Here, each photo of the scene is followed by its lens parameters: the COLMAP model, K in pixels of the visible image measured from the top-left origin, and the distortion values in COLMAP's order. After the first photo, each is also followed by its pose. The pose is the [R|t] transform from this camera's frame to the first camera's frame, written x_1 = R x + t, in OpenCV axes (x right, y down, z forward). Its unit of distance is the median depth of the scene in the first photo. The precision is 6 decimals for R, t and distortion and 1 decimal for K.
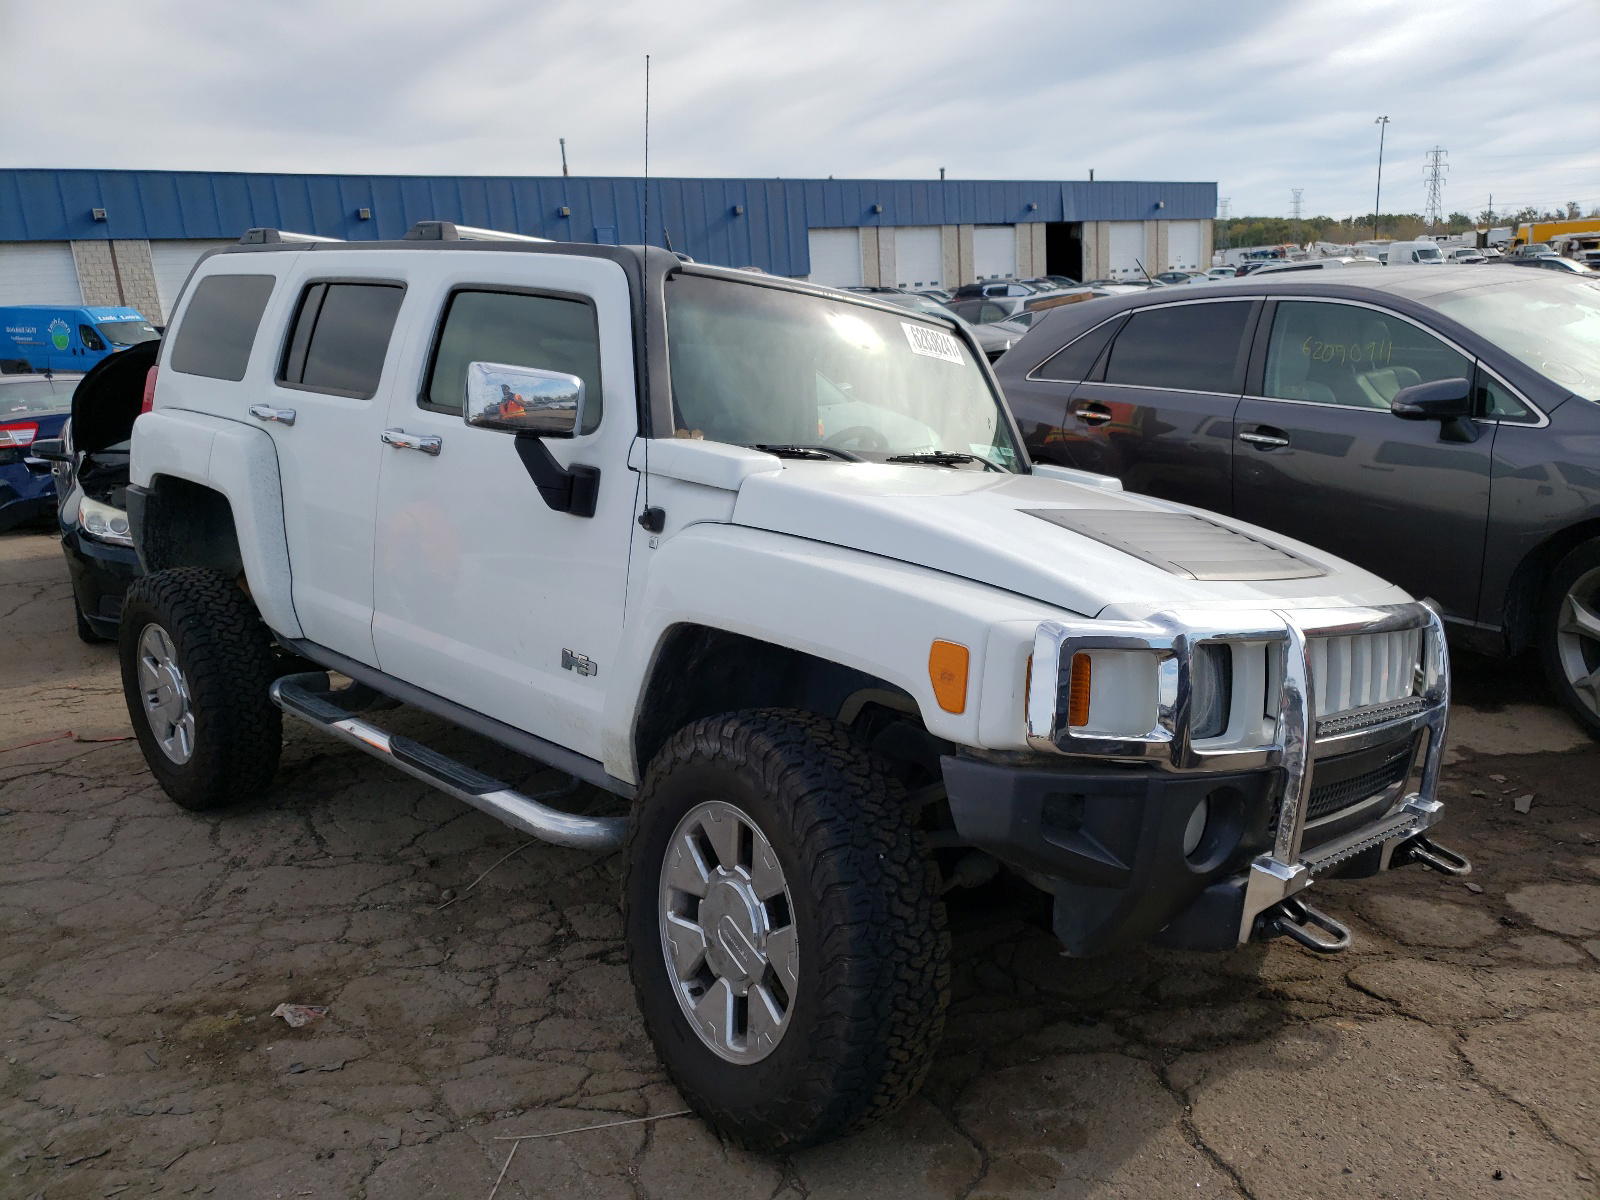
lens RADIAL K [[1204.5, 0, 791.5], [0, 1204.5, 608.4], [0, 0, 1]] dist [0.012434, 0.001189]
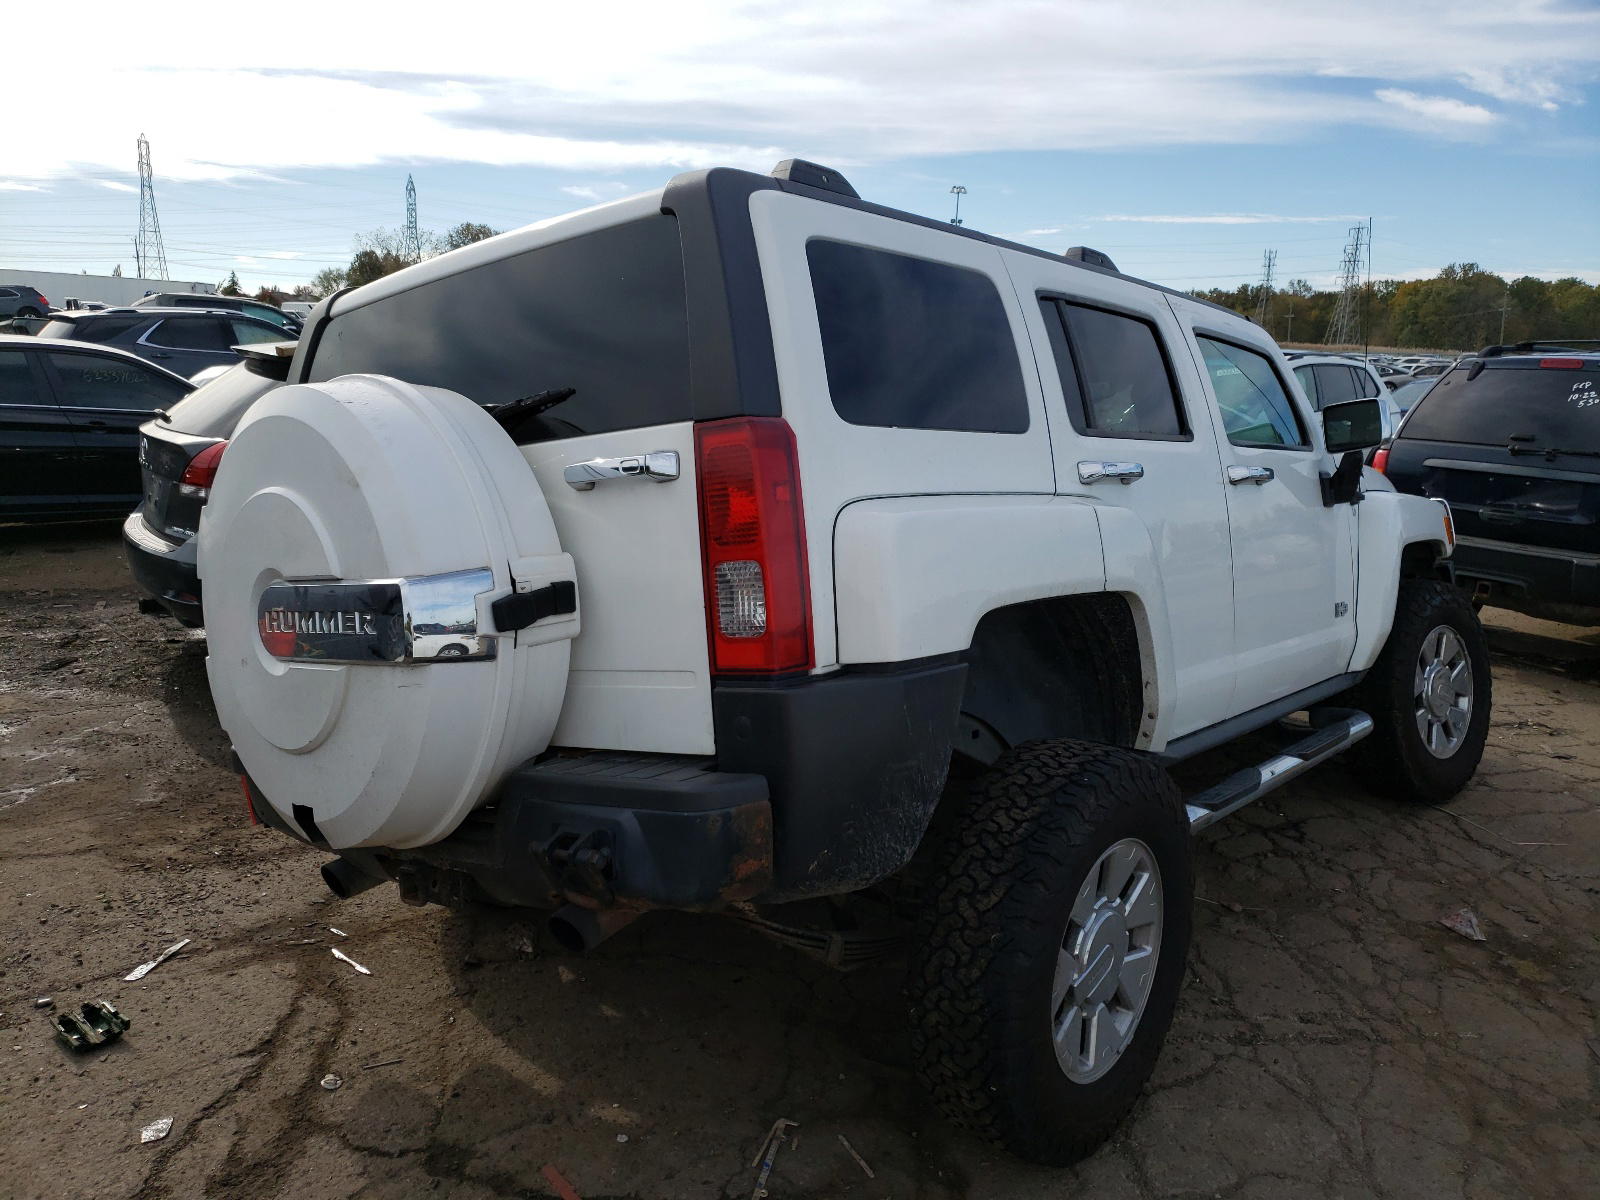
lens RADIAL K [[1204.5, 0, 791.2], [0, 1204.5, 592.7], [0, 0, 1]] dist [0.012434, 0.001189]
pose [[-0.033333, -0.153213, 0.987631, -1.336308], [0.204407, 0.966247, 0.156794, -0.284359], [-0.978318, 0.207105, -0.000890, 1.396980]]
